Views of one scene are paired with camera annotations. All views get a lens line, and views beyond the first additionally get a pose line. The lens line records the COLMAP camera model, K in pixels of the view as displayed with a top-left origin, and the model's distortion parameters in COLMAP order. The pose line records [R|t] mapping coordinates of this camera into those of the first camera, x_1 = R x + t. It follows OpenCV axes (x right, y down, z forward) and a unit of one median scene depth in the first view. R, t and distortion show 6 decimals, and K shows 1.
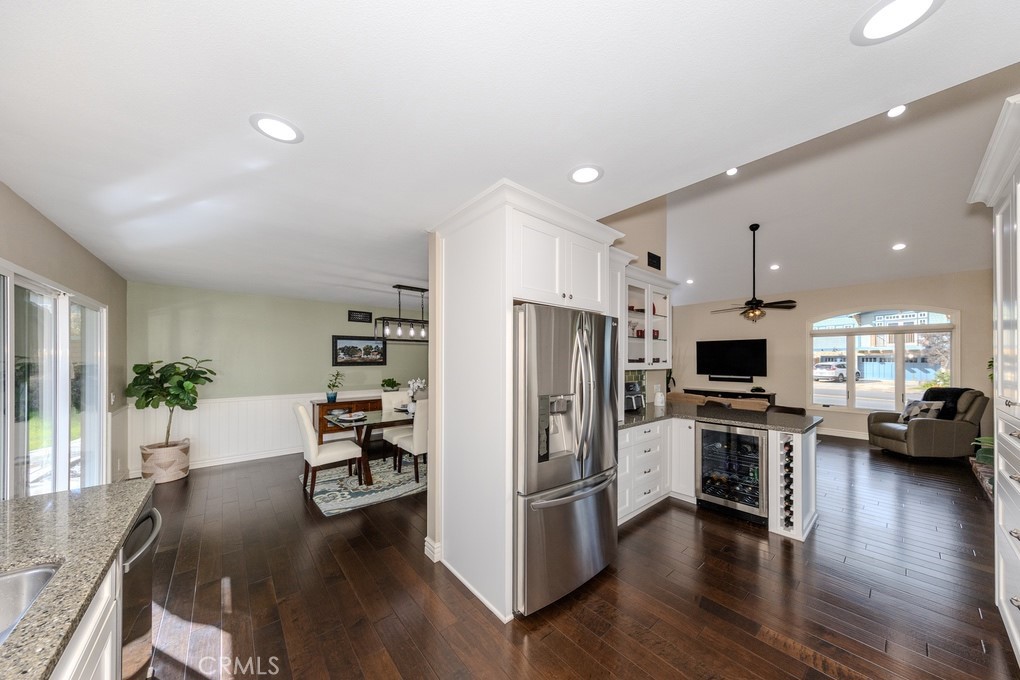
lens RADIAL K [[338.7, 0, 516.0], [0, 338.7, 359.6], [0, 0, 1]] dist [-0.001178, -0.000003]
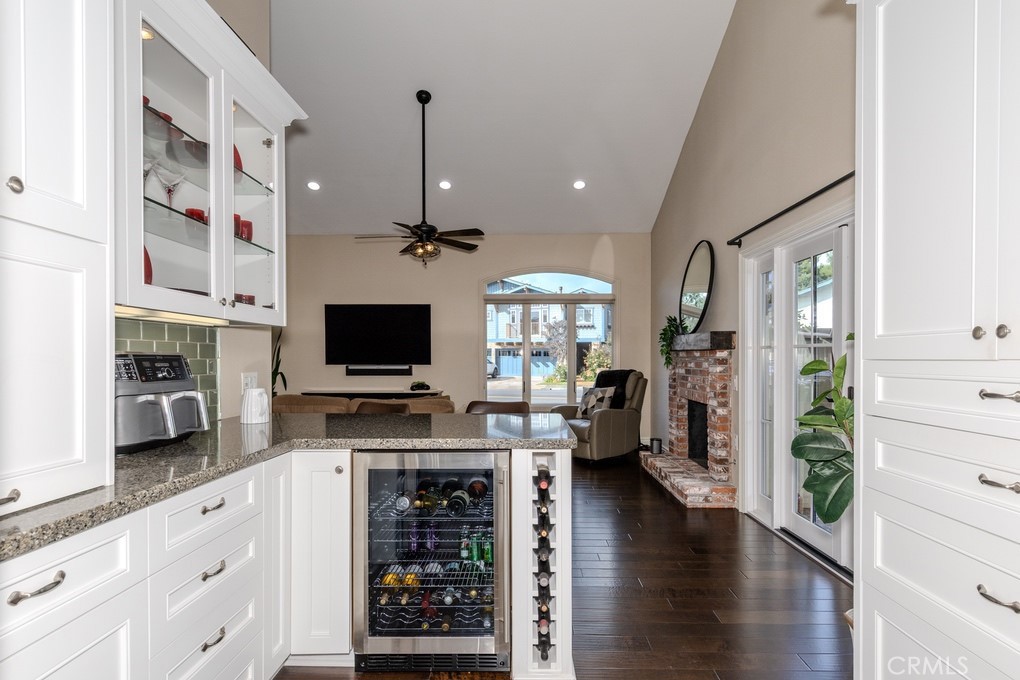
lens RADIAL K [[560.6, 0, 523.1], [0, 560.6, 360.6], [0, 0, 1]] dist [0.011543, 0.002024]
pose [[0.663942, -0.009483, 0.747724, 0.225831], [0.001409, 0.999934, 0.011430, 0.088273], [-0.747782, -0.006535, 0.663912, 0.528560]]
